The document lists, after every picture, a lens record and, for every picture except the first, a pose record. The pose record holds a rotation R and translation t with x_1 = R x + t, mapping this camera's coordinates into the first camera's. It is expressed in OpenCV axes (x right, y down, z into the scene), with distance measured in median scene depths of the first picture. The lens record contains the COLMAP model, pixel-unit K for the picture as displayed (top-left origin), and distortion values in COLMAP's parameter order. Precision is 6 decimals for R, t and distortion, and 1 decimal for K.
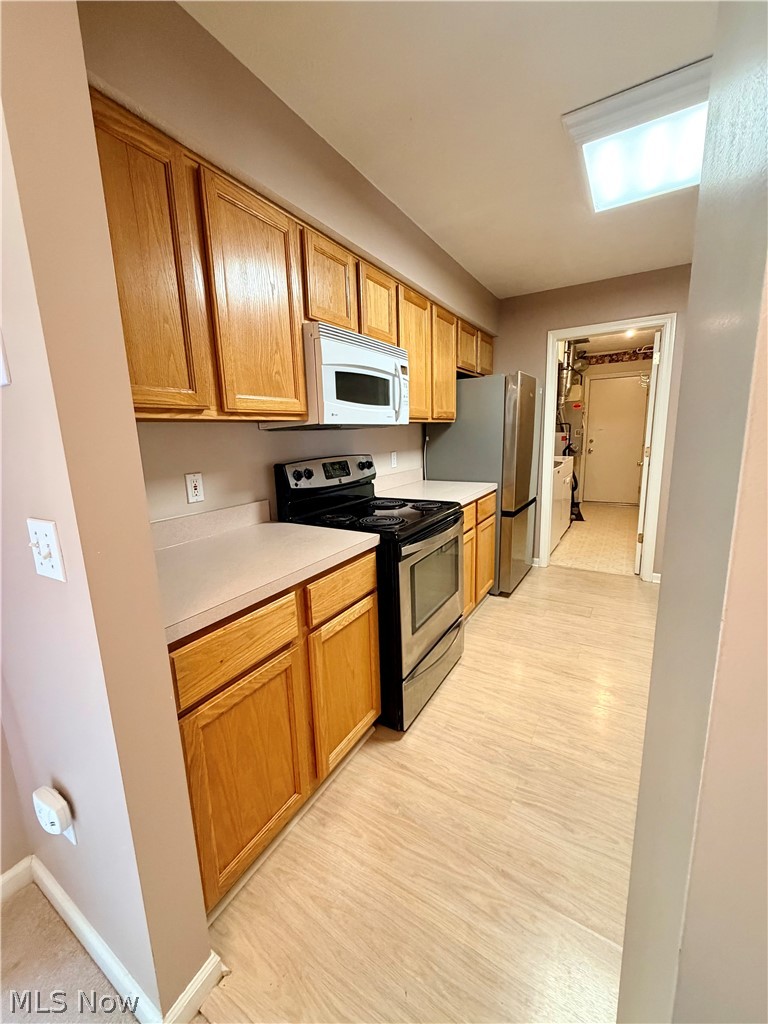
lens RADIAL K [[413.4, 0, 379.7], [0, 413.4, 508.6], [0, 0, 1]] dist [0.005787, 0.000334]
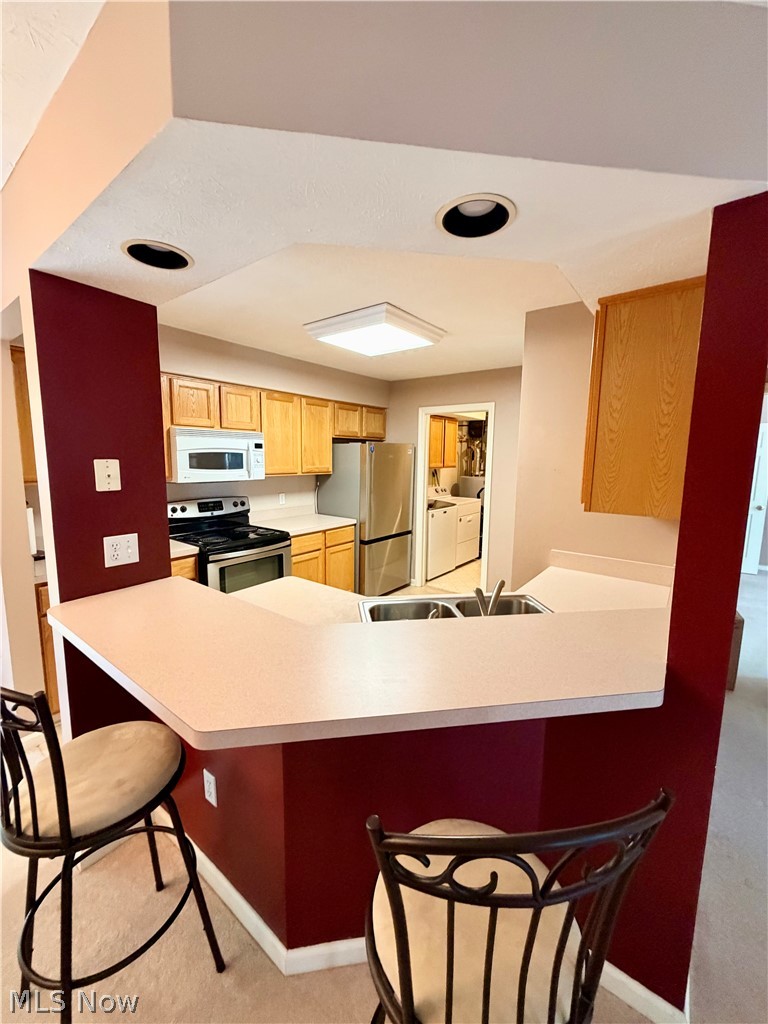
lens RADIAL K [[413.4, 0, 376.2], [0, 413.4, 511.6], [0, 0, 1]] dist [0.005787, 0.000334]
pose [[0.991709, 0.060430, -0.113412, 0.628134], [-0.065257, 0.997093, -0.039343, -0.047058], [0.110704, 0.046418, 0.992769, -0.453622]]
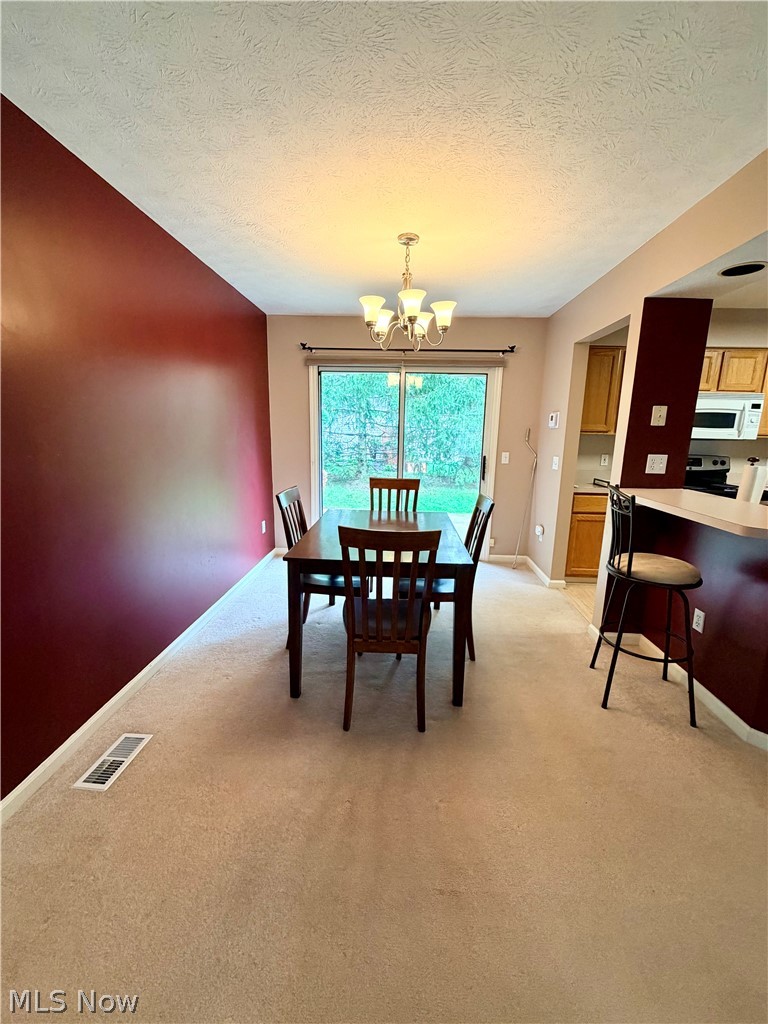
lens RADIAL K [[413.4, 0, 386.7], [0, 413.4, 511.2], [0, 0, 1]] dist [0.005787, 0.000334]
pose [[0.494870, 0.210389, -0.843113, 0.724400], [-0.191369, 0.972813, 0.130429, 0.118431], [0.847633, 0.096801, 0.521678, -0.940013]]
